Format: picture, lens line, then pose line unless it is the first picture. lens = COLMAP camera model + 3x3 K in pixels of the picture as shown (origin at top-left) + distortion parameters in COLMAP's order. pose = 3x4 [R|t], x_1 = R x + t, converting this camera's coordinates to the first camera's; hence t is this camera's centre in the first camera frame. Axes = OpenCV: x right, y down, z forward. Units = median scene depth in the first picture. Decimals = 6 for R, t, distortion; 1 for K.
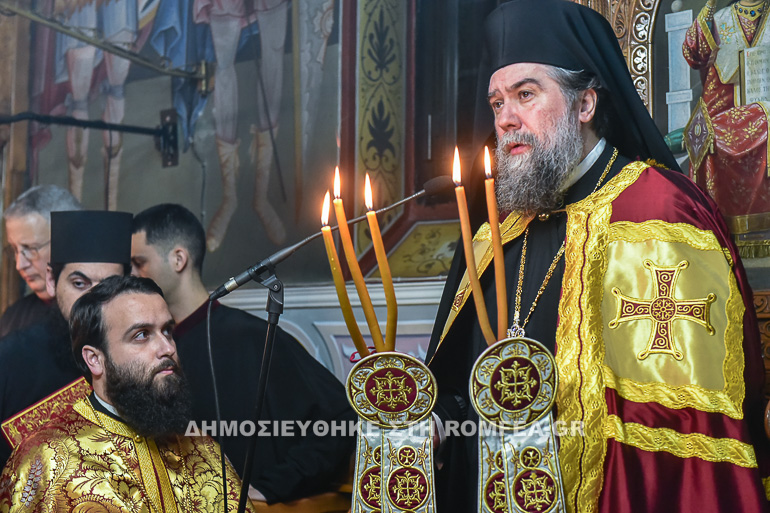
lens RADIAL K [[1504.8, 0, 382.9], [0, 1504.8, 258.6], [0, 0, 1]] dist [0.239819, 0.000000]
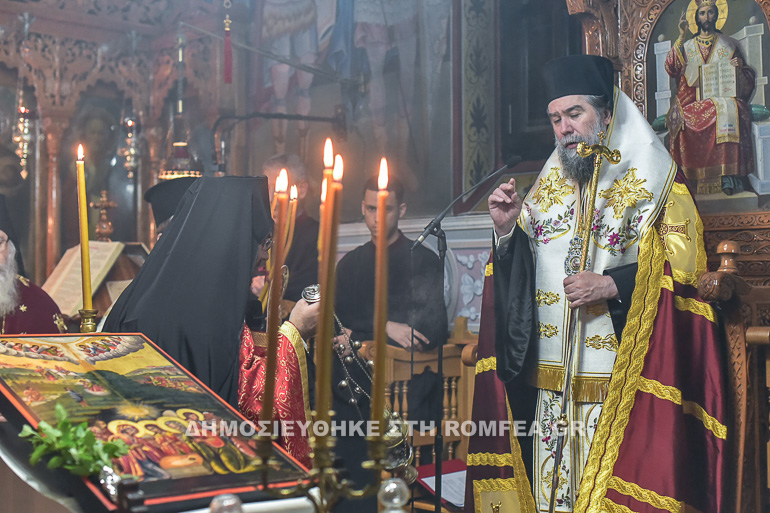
lens RADIAL K [[1108.5, 0, 385.0], [0, 1108.5, 260.6], [0, 0, 1]] dist [0.001684, 0.000000]
pose [[0.995732, -0.020807, -0.089918, 0.002001], [0.025965, 0.998061, 0.056578, -0.003685], [0.088567, -0.058671, 0.994341, -0.145056]]
